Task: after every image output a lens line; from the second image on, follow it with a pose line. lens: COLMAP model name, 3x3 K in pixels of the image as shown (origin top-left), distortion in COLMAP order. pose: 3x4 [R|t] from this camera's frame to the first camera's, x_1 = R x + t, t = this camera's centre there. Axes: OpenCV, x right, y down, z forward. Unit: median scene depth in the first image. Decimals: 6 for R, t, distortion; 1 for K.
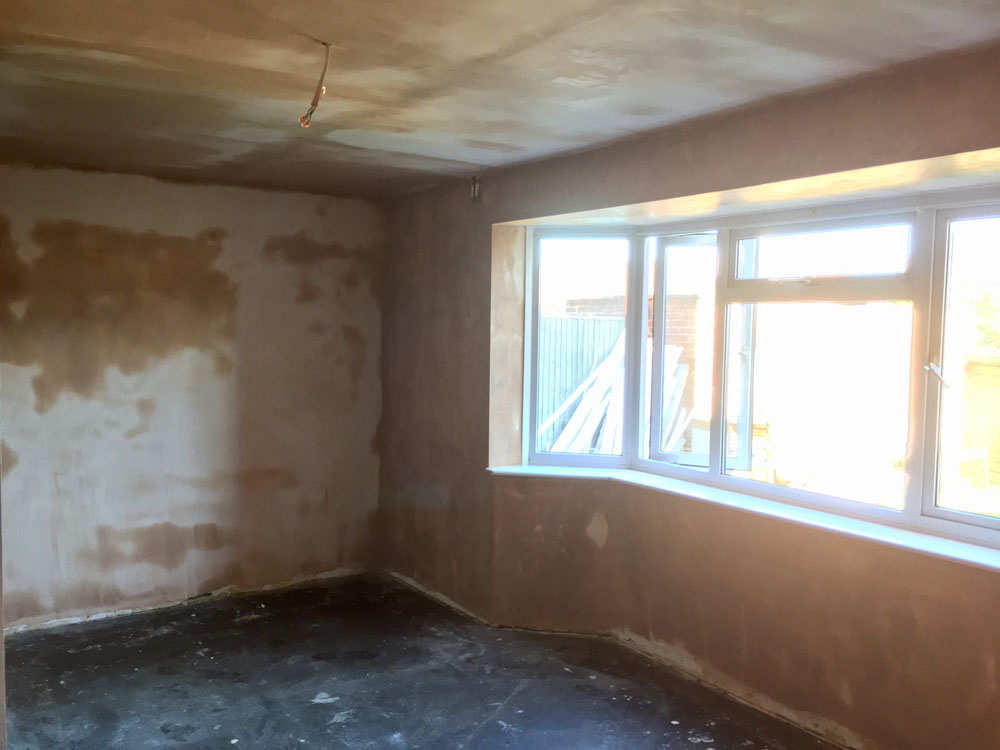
lens RADIAL K [[855.0, 0, 478.4], [0, 855.0, 375.8], [0, 0, 1]] dist [0.080951, -0.116463]
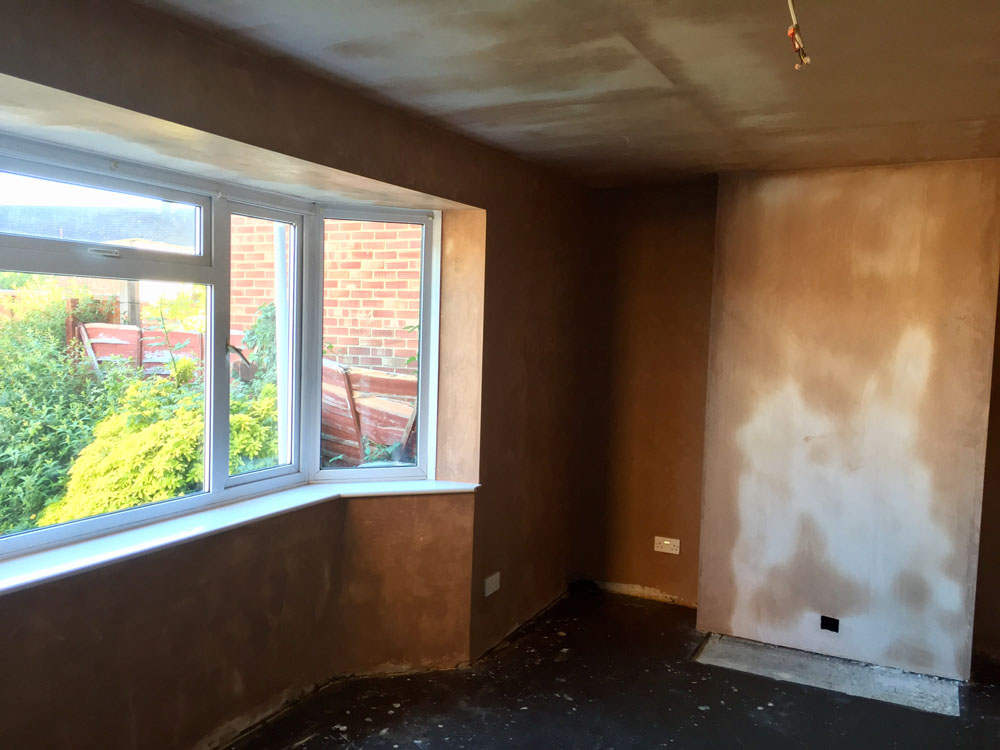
lens RADIAL K [[819.0, 0, 500.0], [0, 819.0, 375.0], [0, 0, 1]] dist [0.005917, 0.001435]
pose [[-0.490503, -0.092622, 0.866503, -0.357749], [0.018261, 0.993025, 0.116483, -0.061716], [-0.871248, 0.072959, -0.485390, 0.835069]]
